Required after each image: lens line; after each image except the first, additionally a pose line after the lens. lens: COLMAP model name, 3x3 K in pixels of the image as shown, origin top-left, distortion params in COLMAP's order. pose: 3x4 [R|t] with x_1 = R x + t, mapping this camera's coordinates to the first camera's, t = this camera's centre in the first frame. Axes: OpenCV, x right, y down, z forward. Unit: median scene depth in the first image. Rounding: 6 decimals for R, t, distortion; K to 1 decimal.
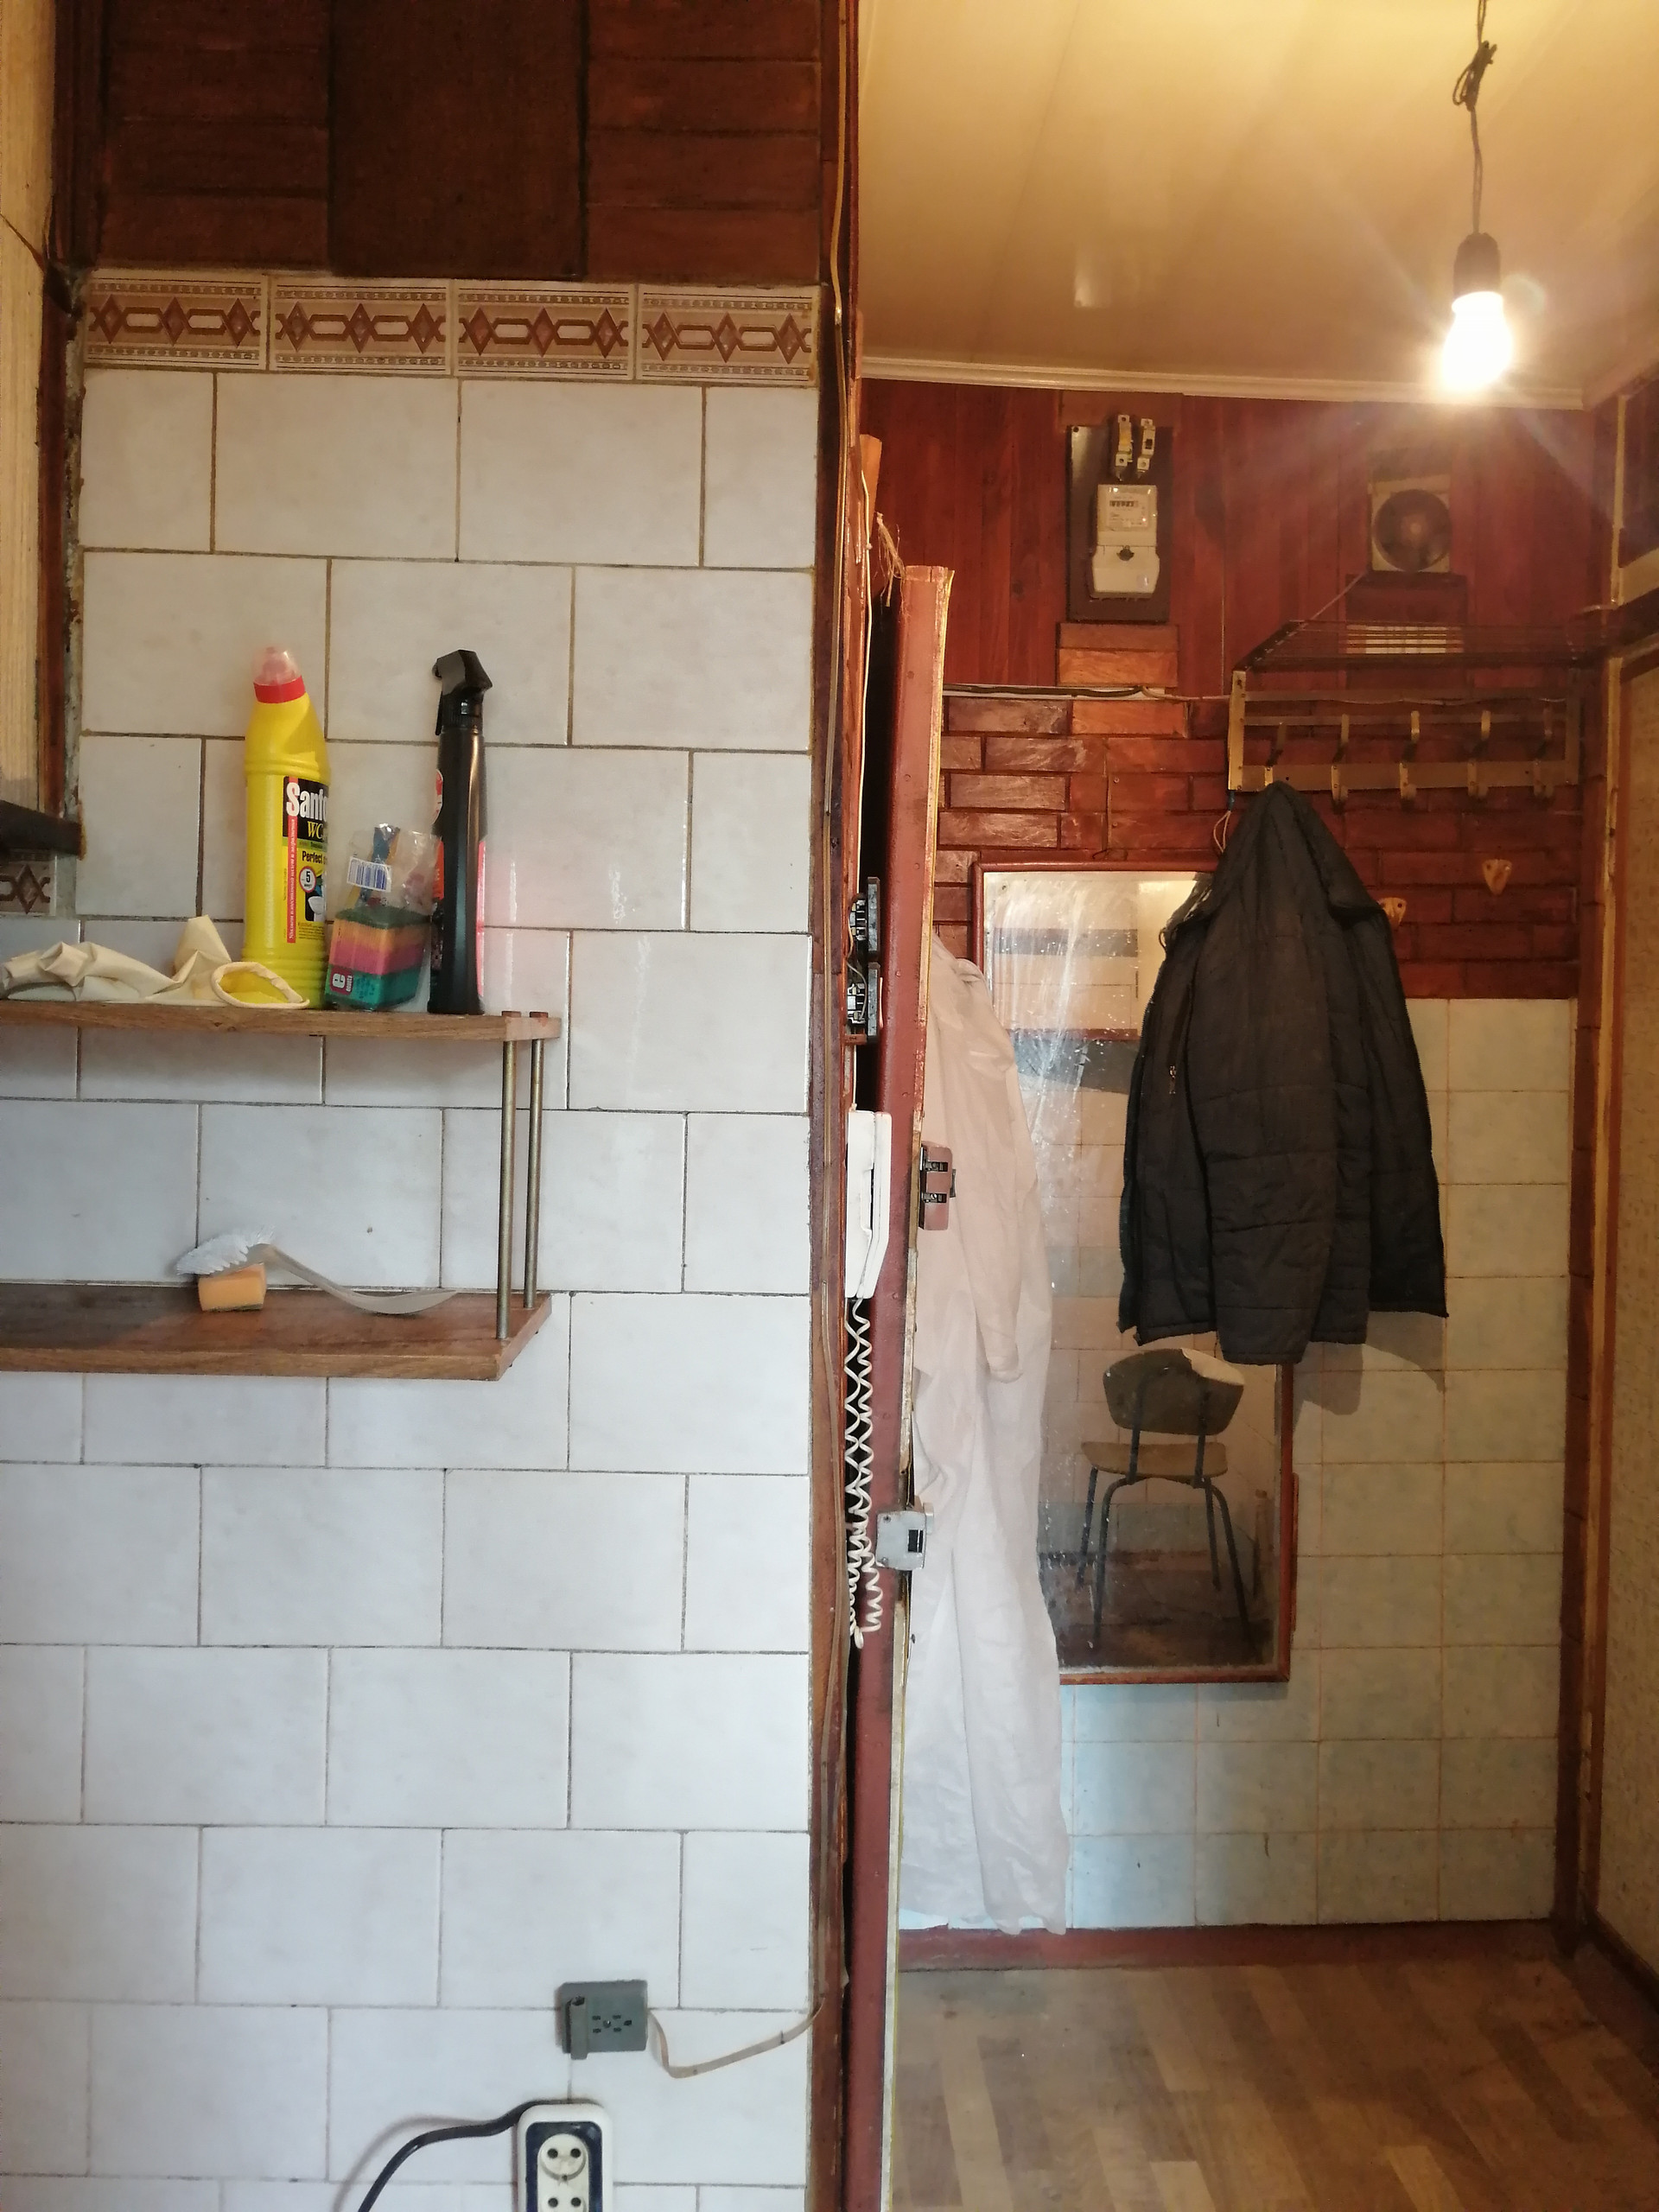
lens RADIAL K [[1672.3, 0, 839.8], [0, 1672.3, 1097.9], [0, 0, 1]] dist [0.001688, -0.036142]
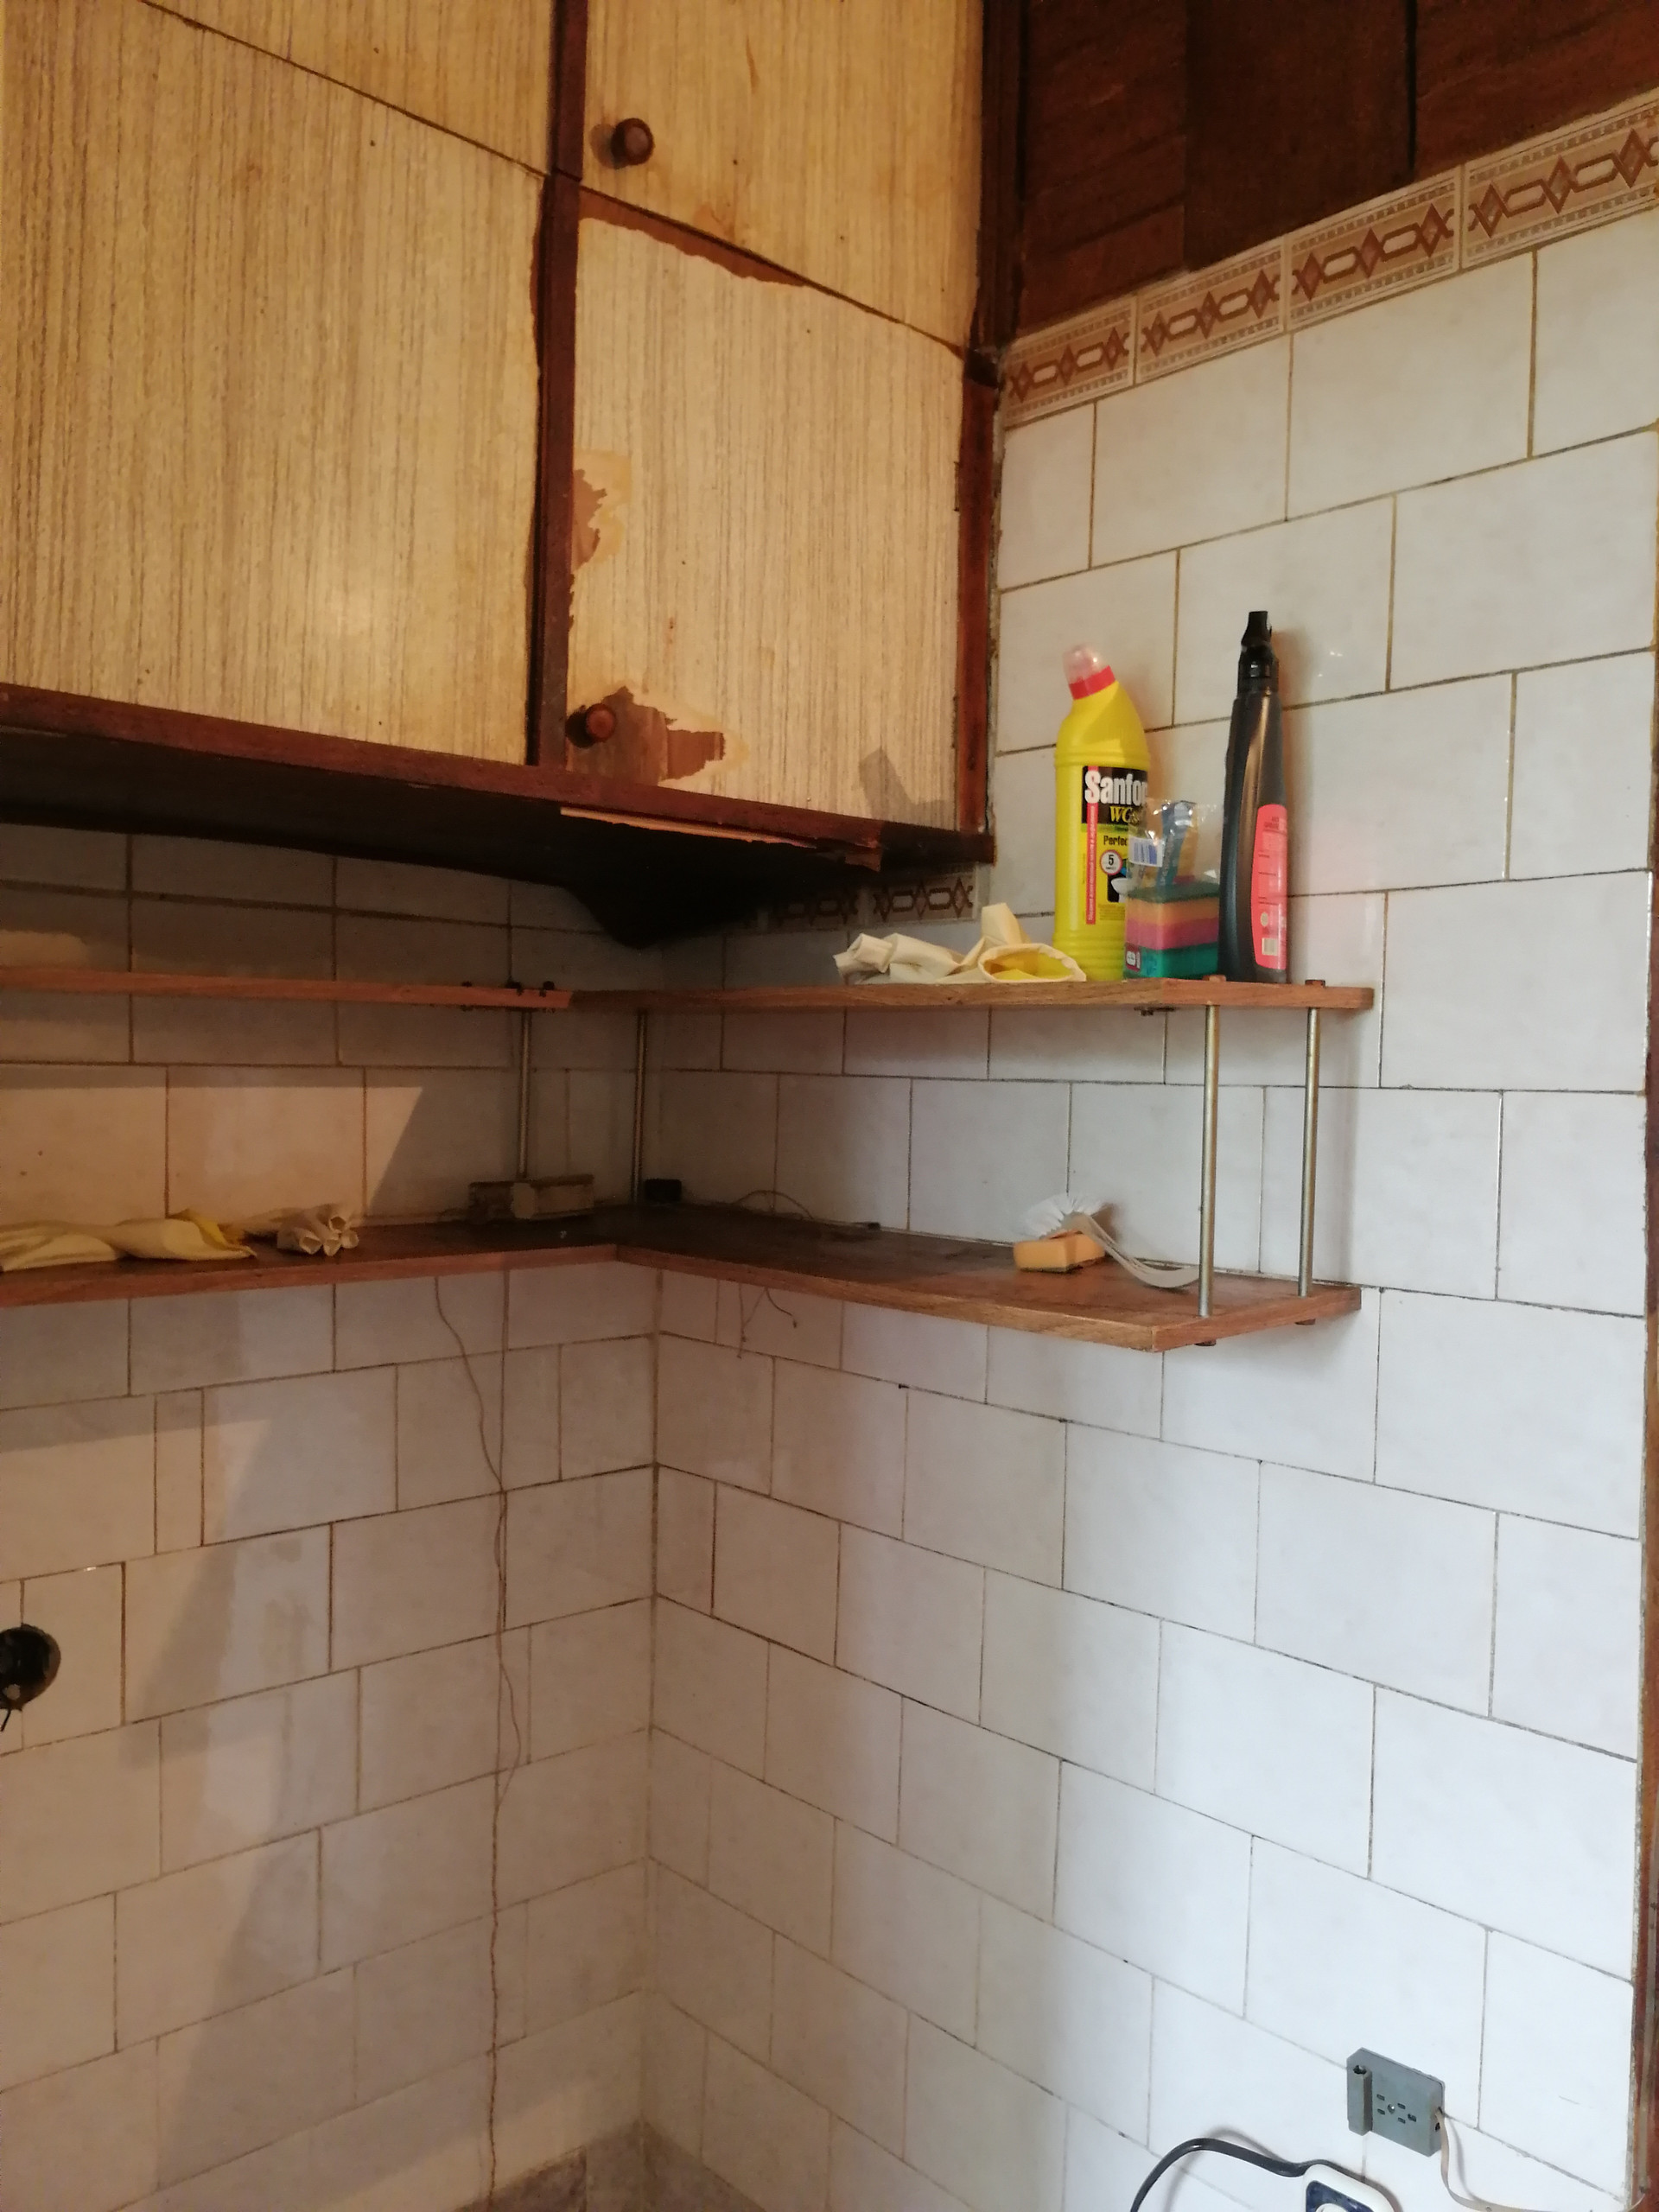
lens RADIAL K [[1672.3, 0, 839.8], [0, 1672.3, 1097.9], [0, 0, 1]] dist [0.001688, -0.036142]
pose [[0.670075, 0.004009, -0.742283, 0.316783], [-0.020430, 0.999706, -0.013043, 0.030420], [0.742013, 0.023904, 0.669960, 0.169191]]
